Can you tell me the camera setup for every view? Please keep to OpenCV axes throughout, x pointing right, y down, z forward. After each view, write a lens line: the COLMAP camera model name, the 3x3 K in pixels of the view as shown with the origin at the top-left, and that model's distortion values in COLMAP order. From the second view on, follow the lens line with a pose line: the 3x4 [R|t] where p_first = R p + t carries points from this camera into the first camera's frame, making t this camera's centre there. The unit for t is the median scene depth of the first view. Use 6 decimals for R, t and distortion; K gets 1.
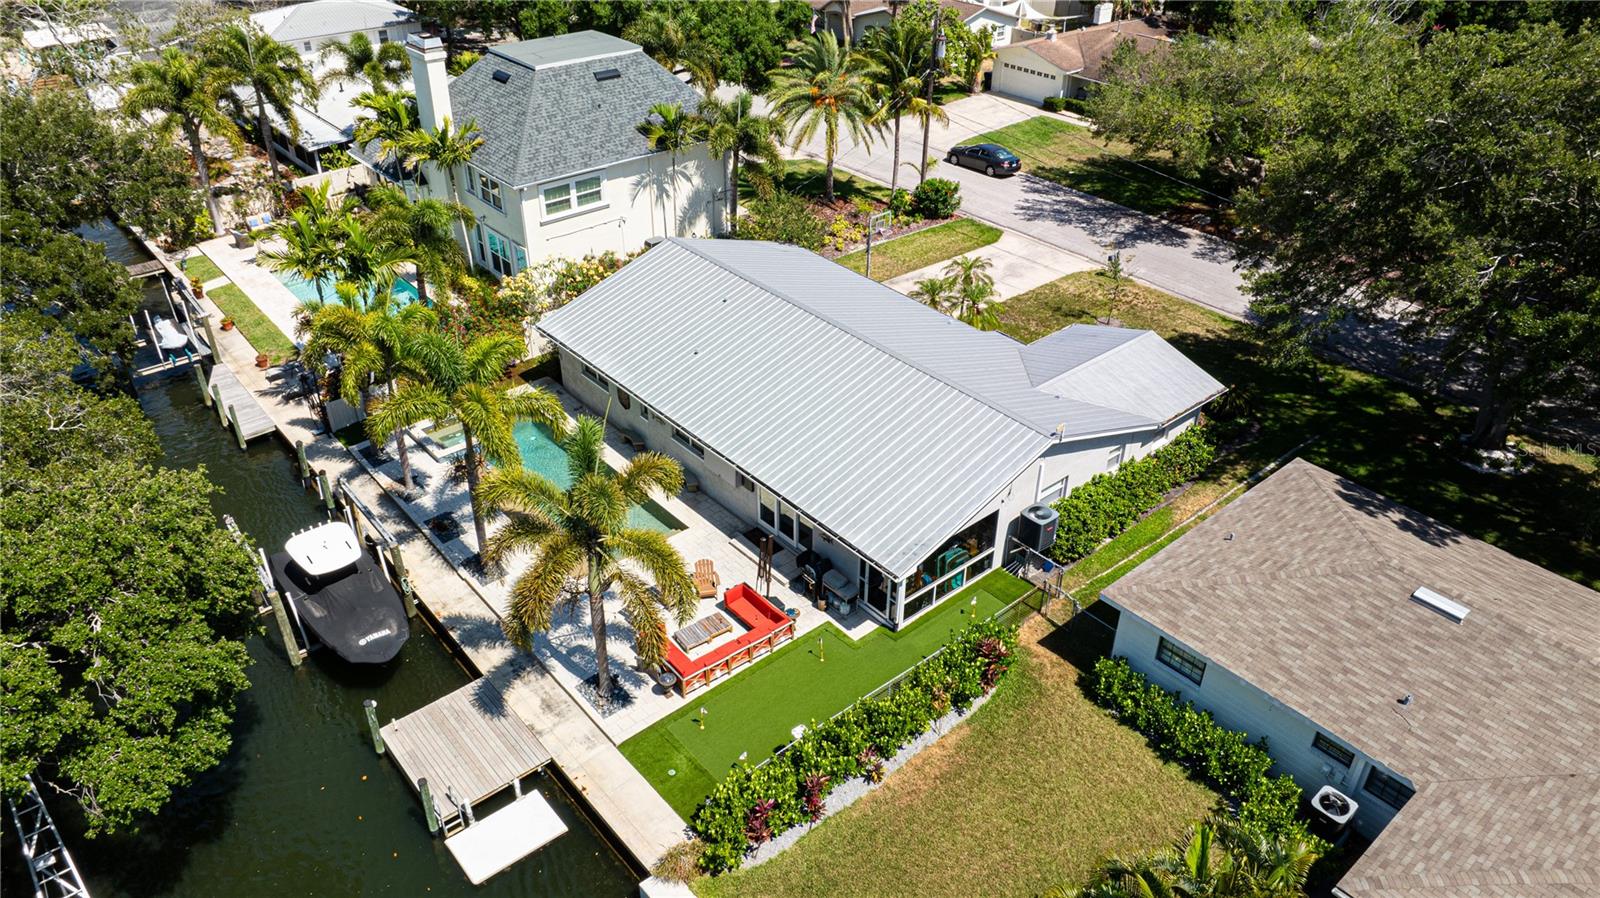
lens RADIAL K [[1123.6, 0, 800.0], [0, 1123.6, 449.0], [0, 0, 1]] dist [-0.082909, 0.106524]
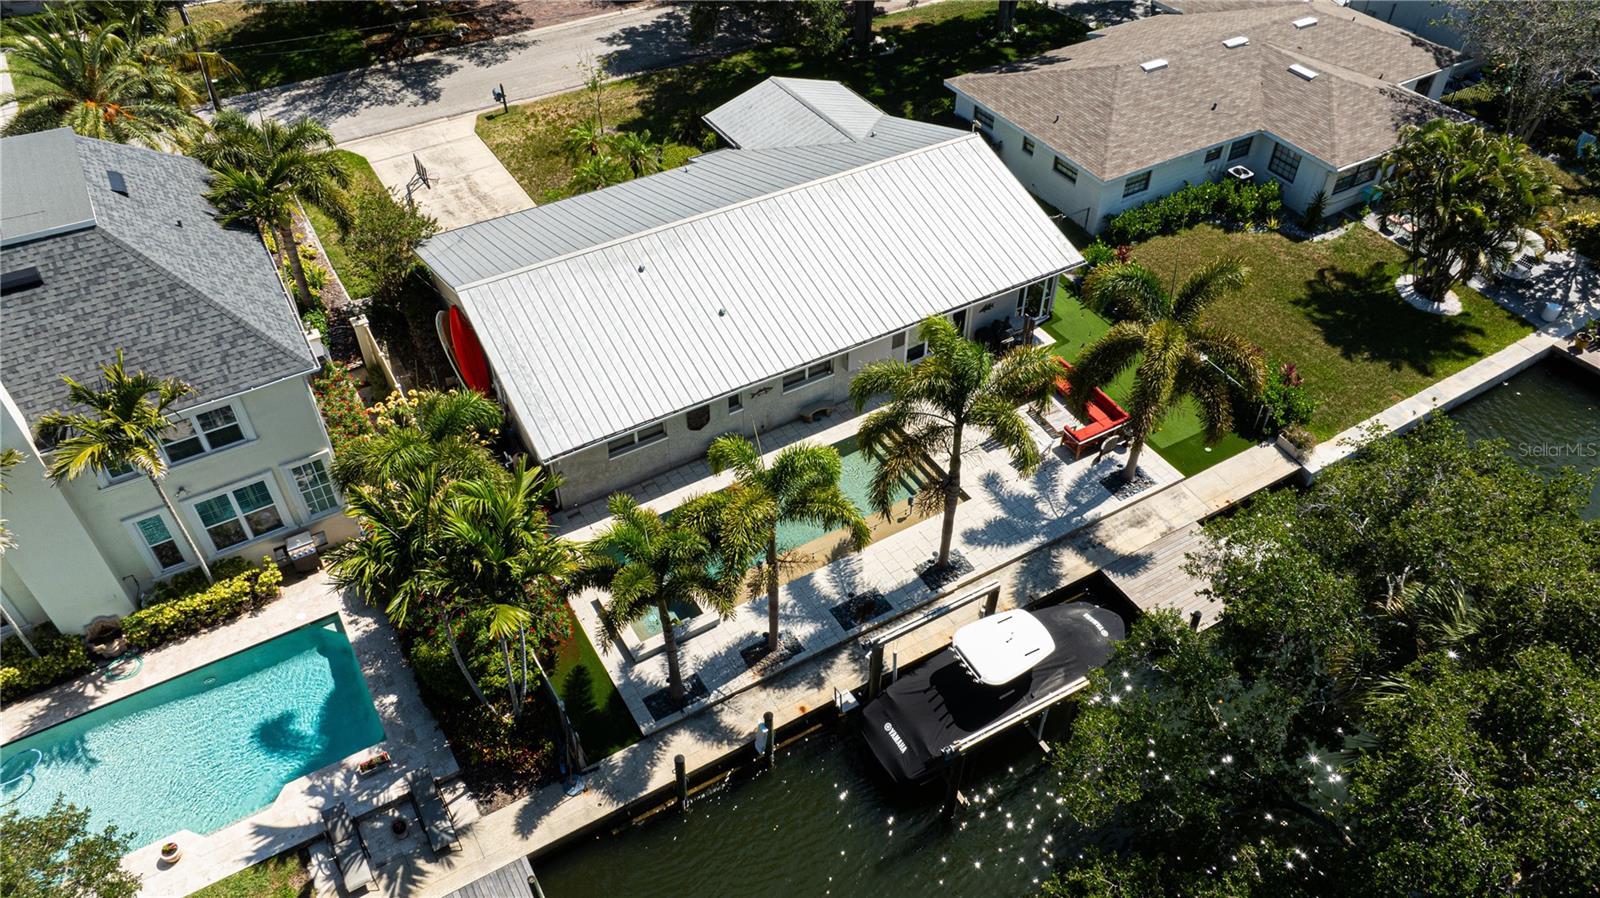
lens RADIAL K [[1123.6, 0, 800.0], [0, 1123.6, 449.0], [0, 0, 1]] dist [-0.082909, 0.106524]
pose [[0.170433, -0.677822, 0.715199, -1.003427], [0.532050, 0.674222, 0.512199, -0.552533], [-0.829383, 0.293226, 0.475545, 0.713752]]
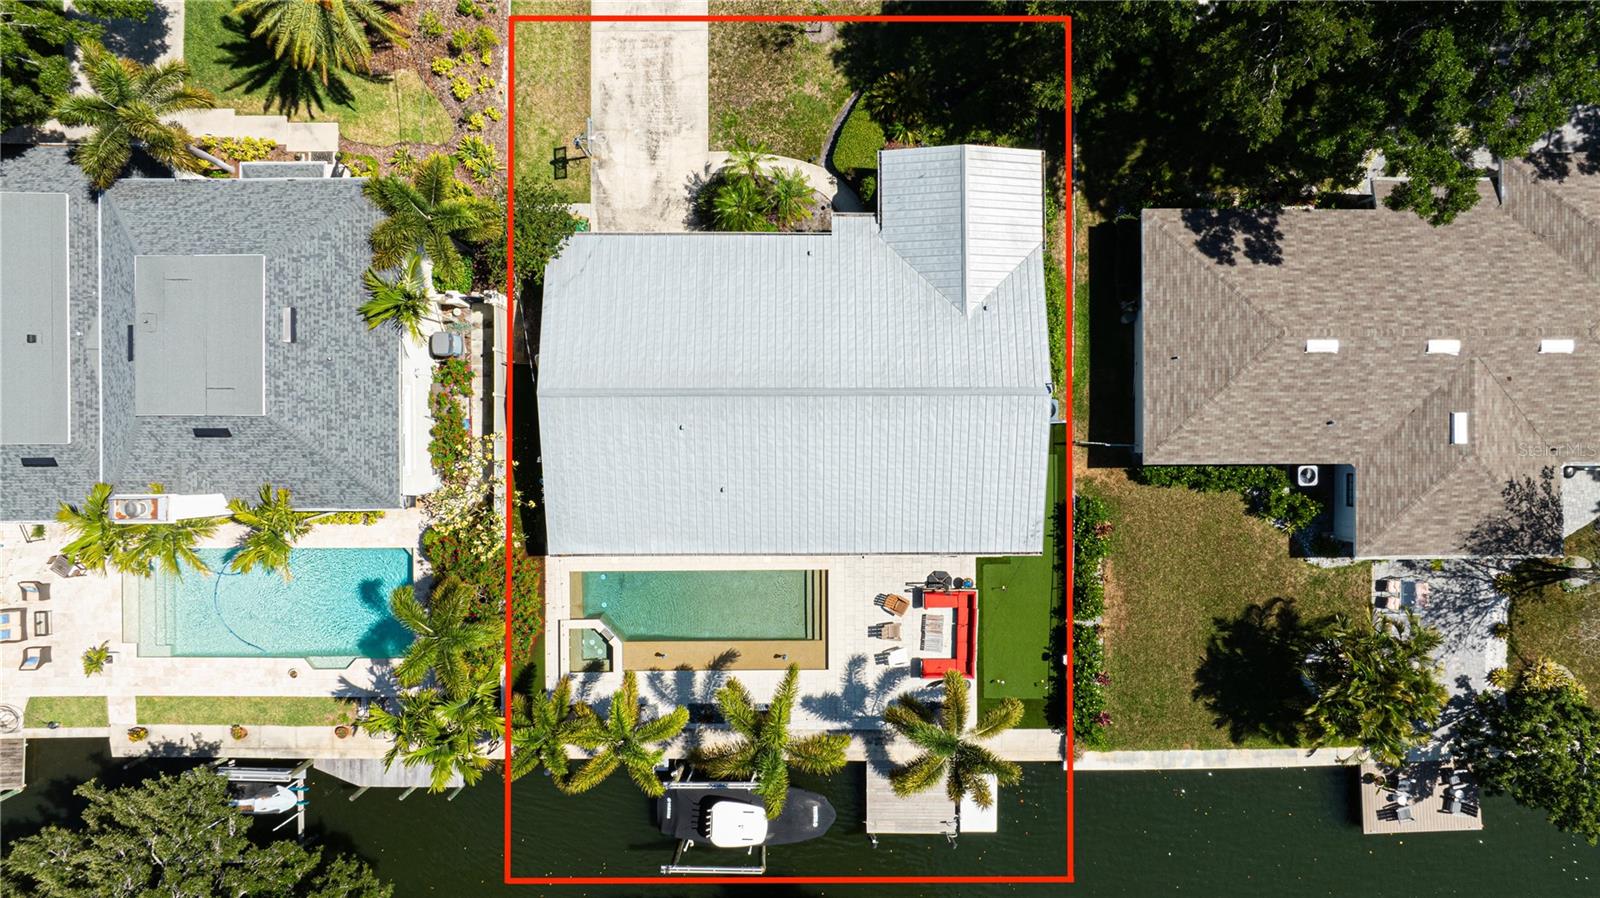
lens RADIAL K [[1123.6, 0, 800.0], [0, 1123.6, 449.0], [0, 0, 1]] dist [-0.082909, 0.106524]
pose [[0.645912, -0.763317, -0.012067, 0.002053], [0.416557, 0.339153, 0.843478, -1.287466], [-0.639748, -0.549839, 0.537028, 0.477379]]
